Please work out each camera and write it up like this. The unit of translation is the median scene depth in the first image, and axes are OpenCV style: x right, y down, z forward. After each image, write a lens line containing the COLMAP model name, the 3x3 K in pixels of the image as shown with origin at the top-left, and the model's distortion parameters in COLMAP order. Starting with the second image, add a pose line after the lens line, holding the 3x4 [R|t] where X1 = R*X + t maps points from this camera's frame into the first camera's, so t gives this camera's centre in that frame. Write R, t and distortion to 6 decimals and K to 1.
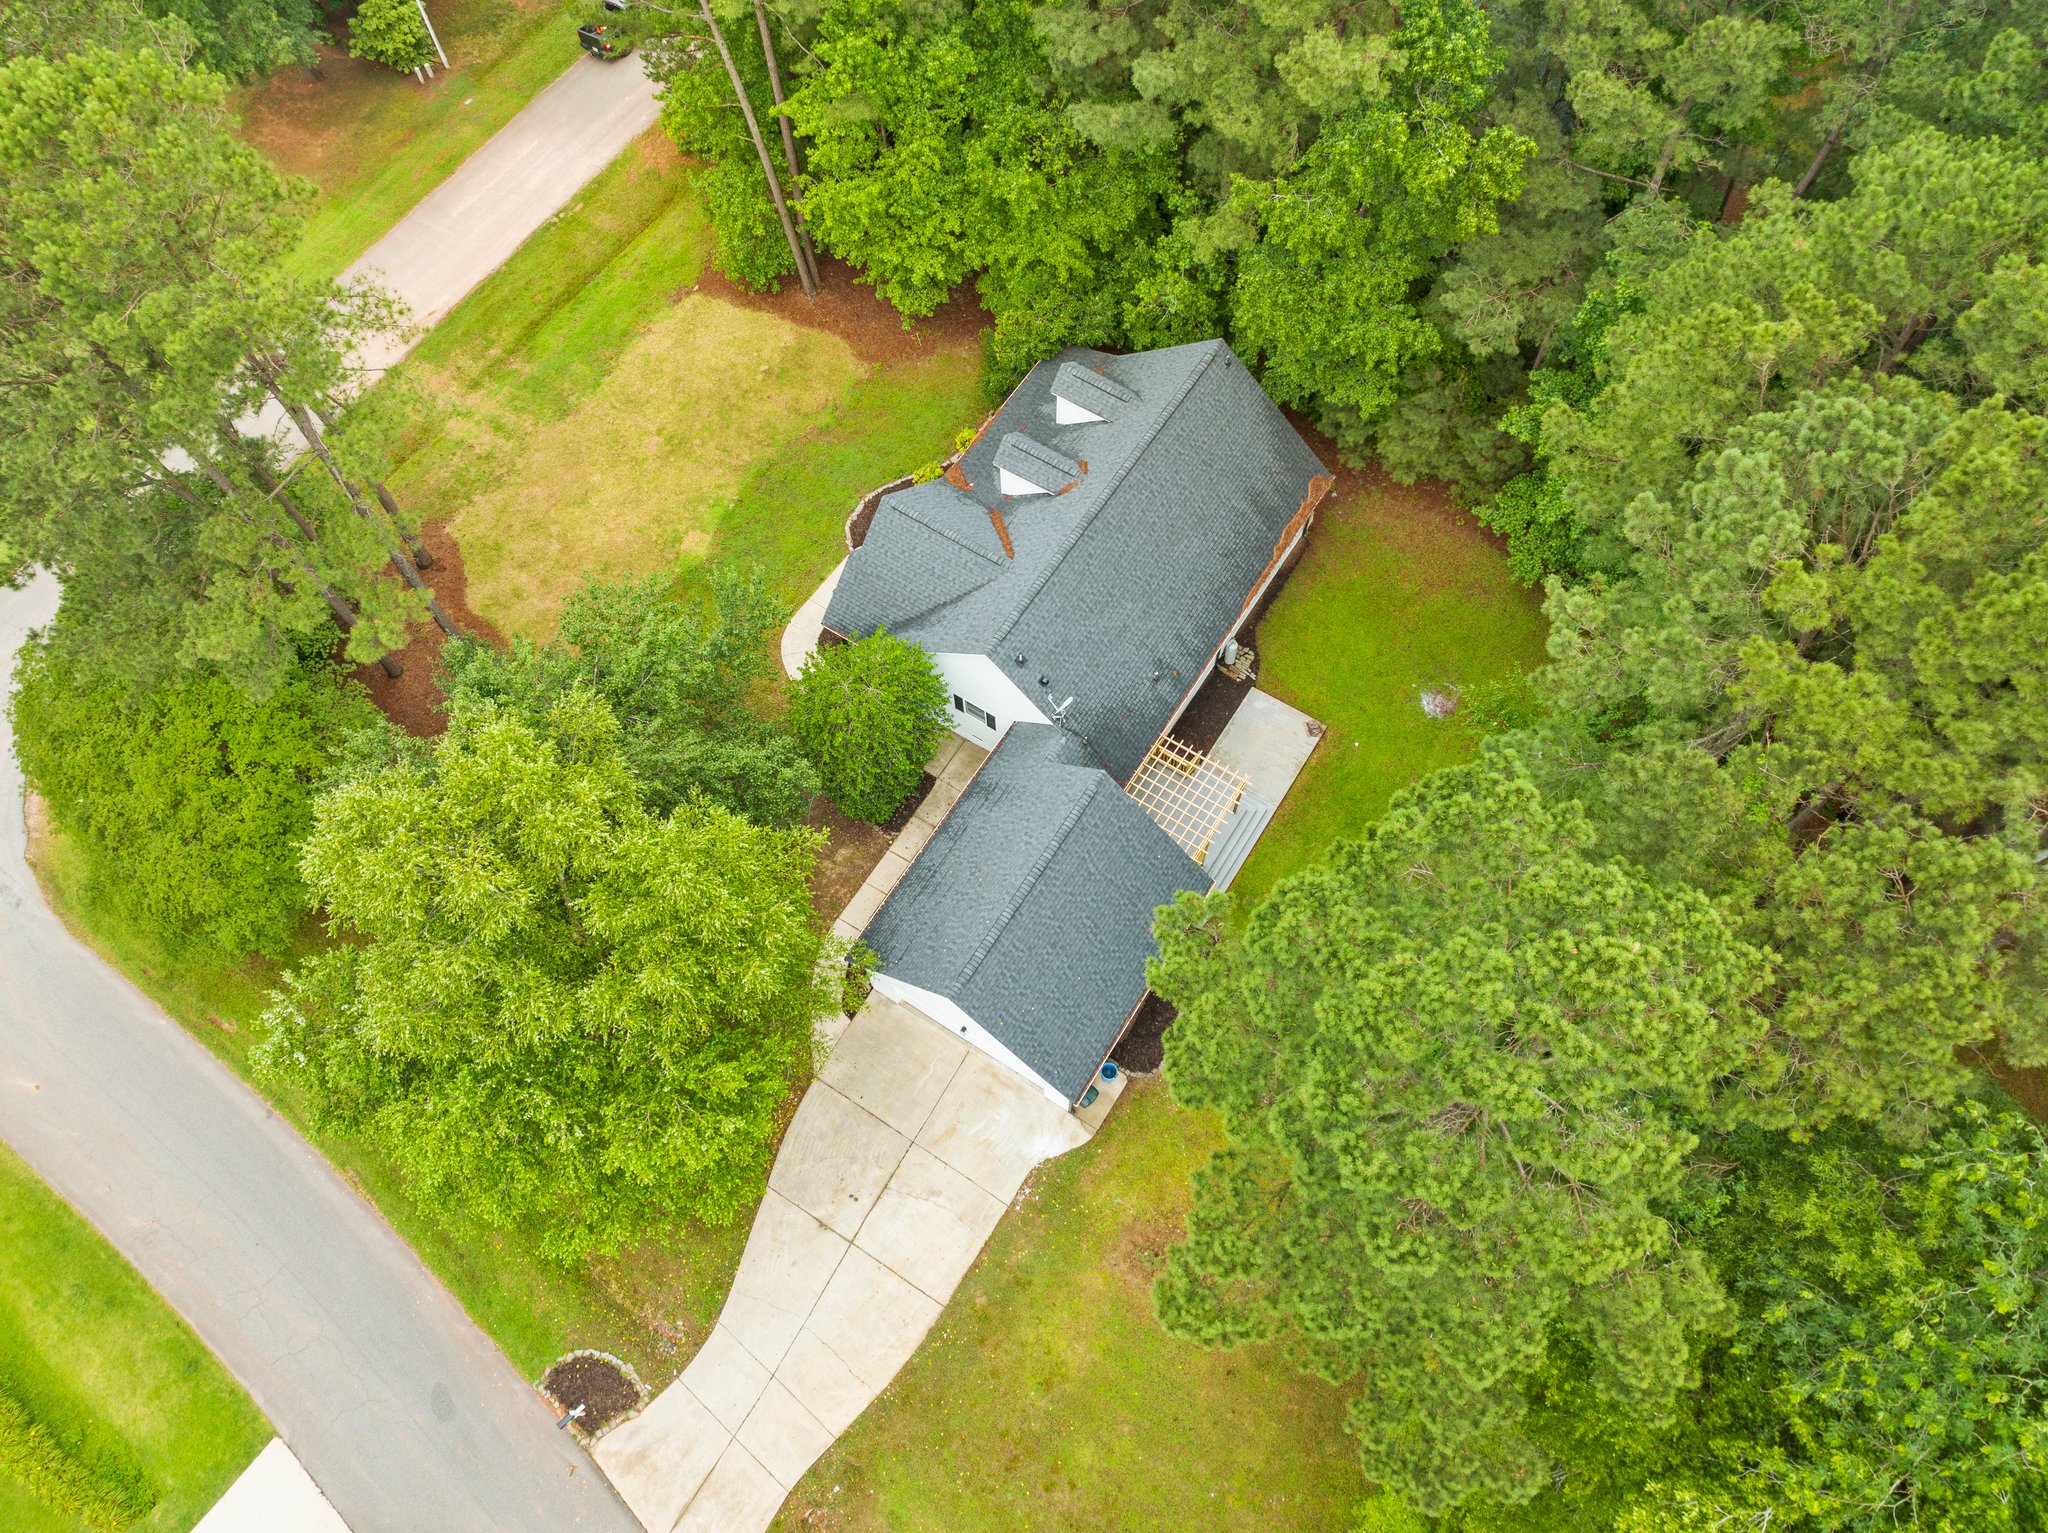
lens RADIAL K [[1439.2, 0, 1018.5], [0, 1439.2, 769.1], [0, 0, 1]] dist [-0.041523, 0.005515]
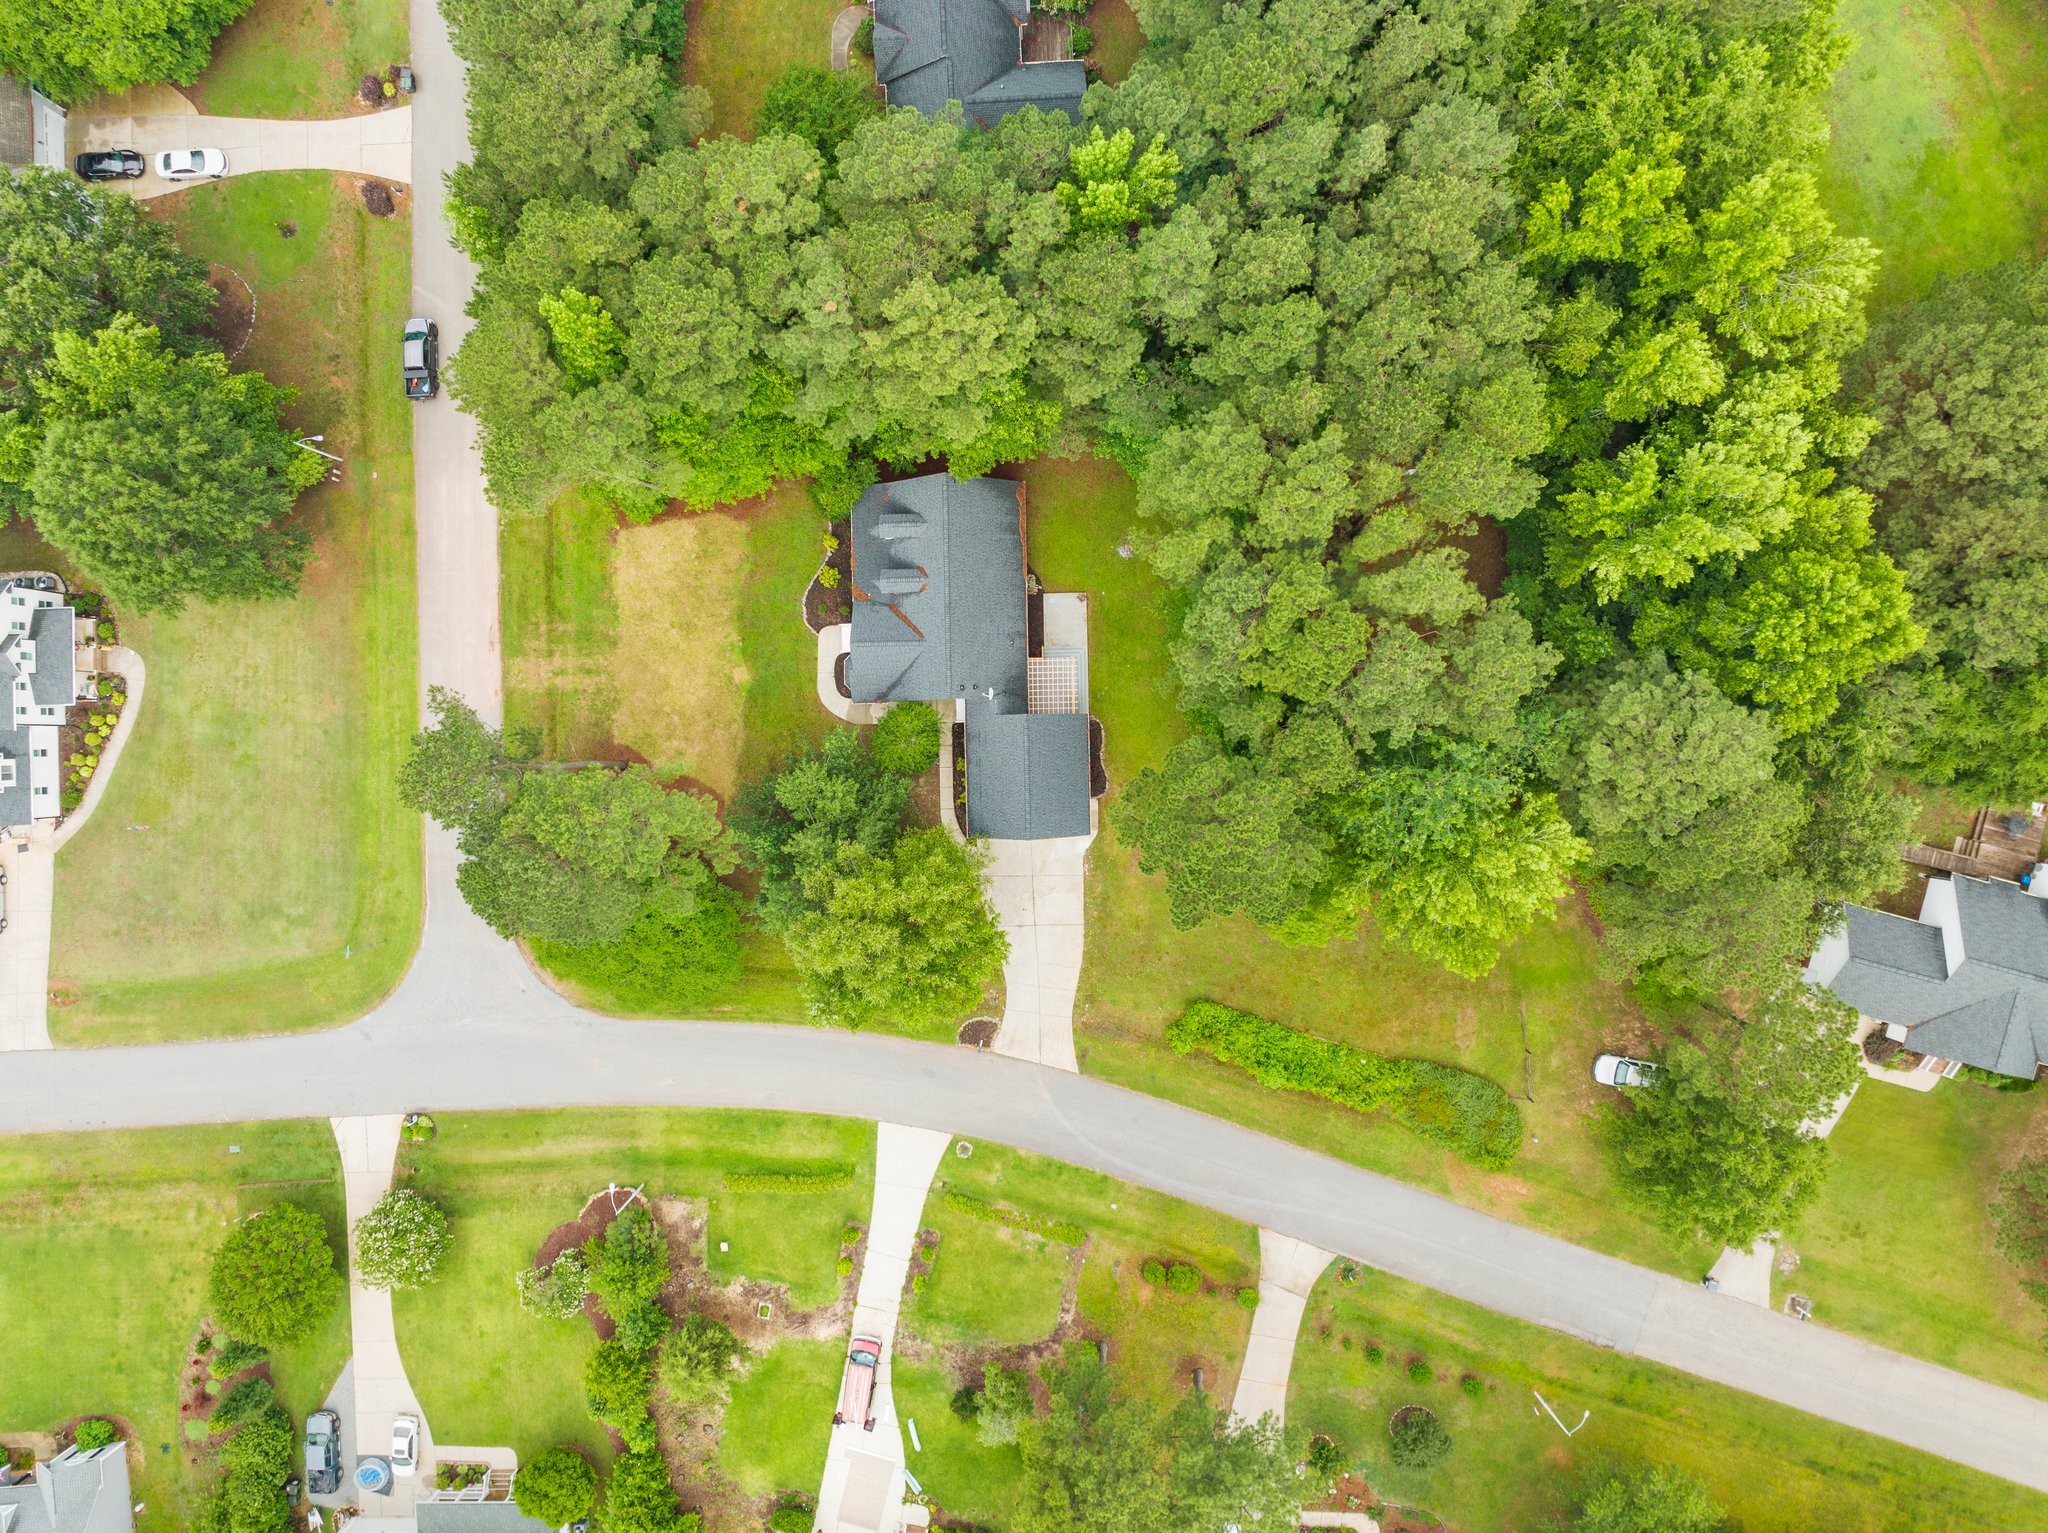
lens RADIAL K [[1432.6, 0, 1023.0], [0, 1432.6, 774.2], [0, 0, 1]] dist [-0.040217, -0.001566]
pose [[0.829570, -0.558282, -0.011599, 0.025680], [0.506500, 0.743556, 0.436557, -0.749580], [-0.235098, -0.368030, 0.899602, -0.848473]]
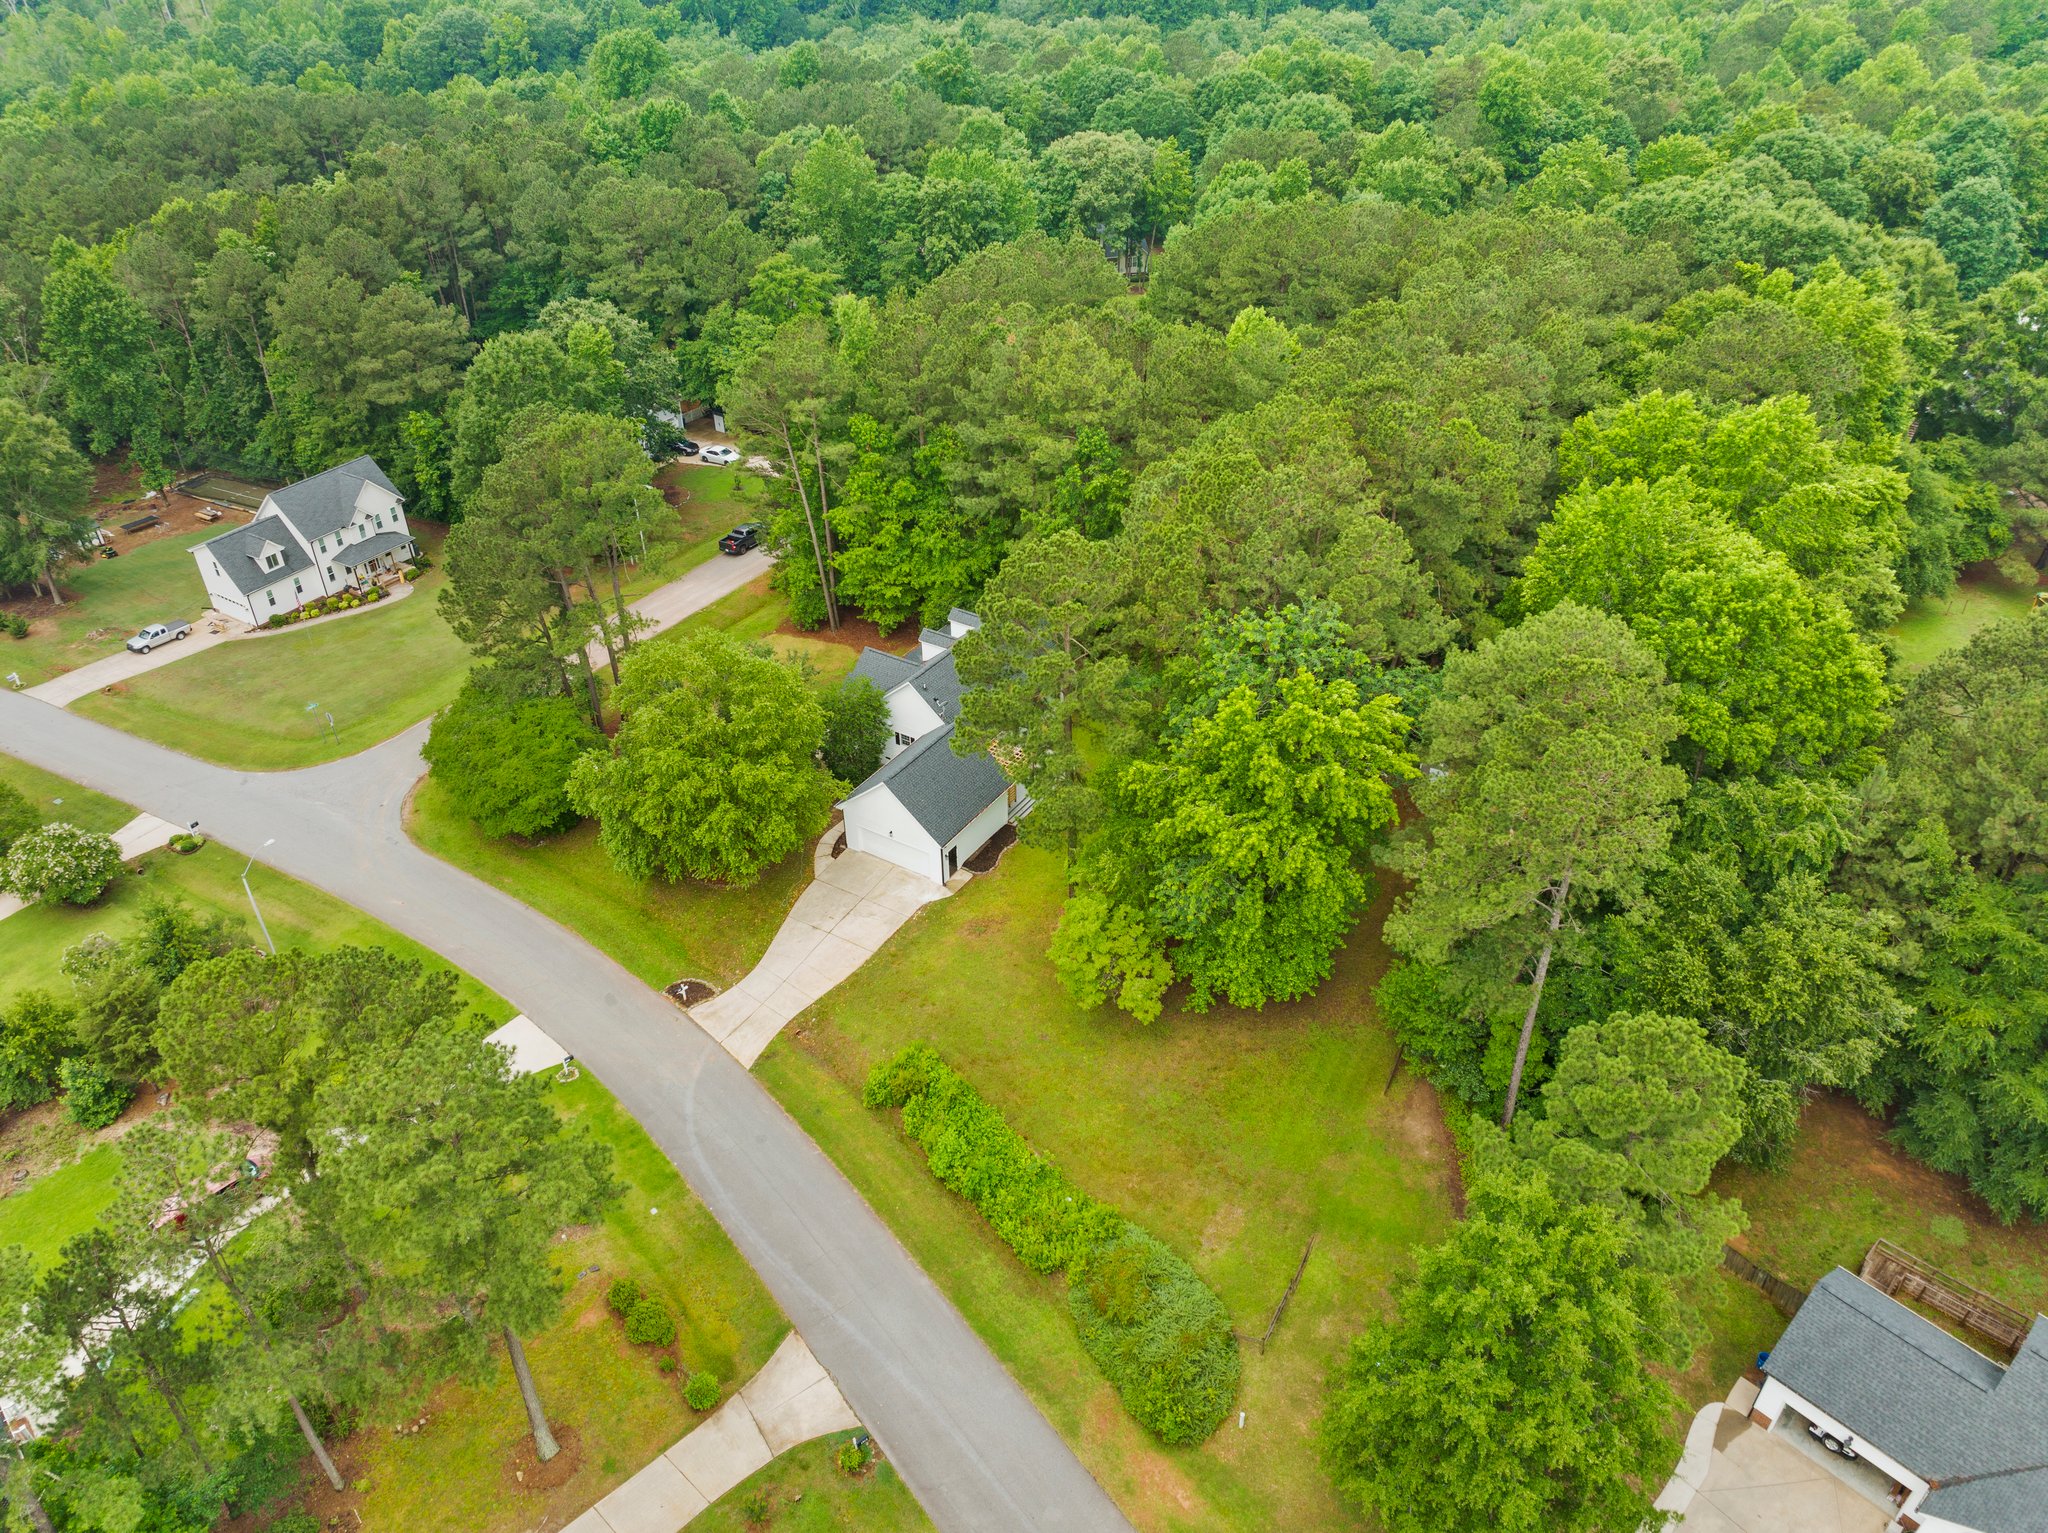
lens RADIAL K [[1439.2, 0, 1018.5], [0, 1439.2, 769.1], [0, 0, 1]] dist [-0.041523, 0.005515]
pose [[0.999995, 0.000550, 0.002957, 0.119112], [0.001002, 0.866129, -0.499819, 0.971728], [-0.002836, 0.499820, 0.866125, -0.713885]]
